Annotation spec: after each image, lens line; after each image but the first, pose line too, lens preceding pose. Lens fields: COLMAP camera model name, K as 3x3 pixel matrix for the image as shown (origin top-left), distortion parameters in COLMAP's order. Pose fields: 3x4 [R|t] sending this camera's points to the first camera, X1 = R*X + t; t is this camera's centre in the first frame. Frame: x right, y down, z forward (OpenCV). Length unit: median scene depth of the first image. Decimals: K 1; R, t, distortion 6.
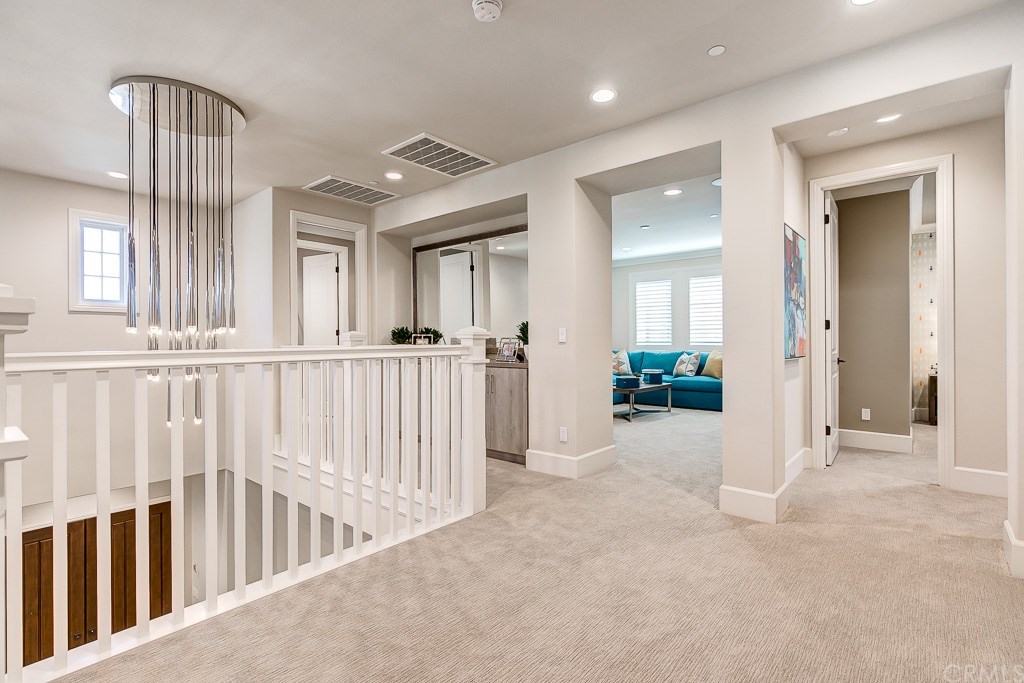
lens RADIAL K [[494.1, 0, 514.6], [0, 494.1, 341.3], [0, 0, 1]] dist [0.002963, -0.001470]
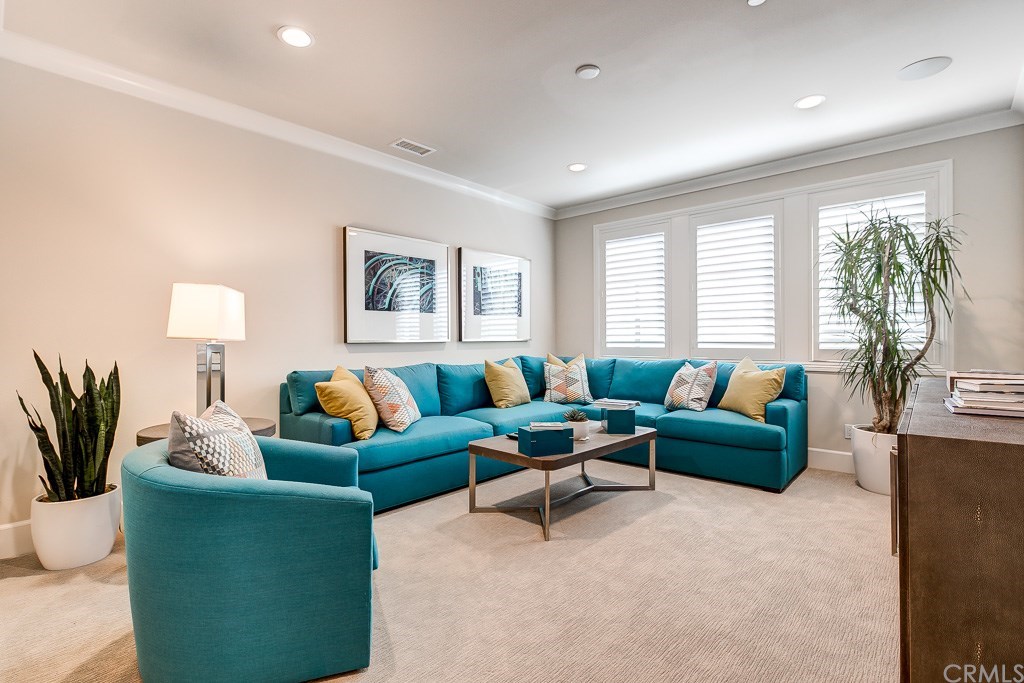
lens RADIAL K [[494.1, 0, 508.6], [0, 494.1, 334.6], [0, 0, 1]] dist [0.002963, -0.001470]
pose [[0.999262, -0.002123, -0.038358, 0.172227], [0.001916, 0.999983, -0.005420, -0.004795], [0.038369, 0.005342, 0.999249, 0.460124]]
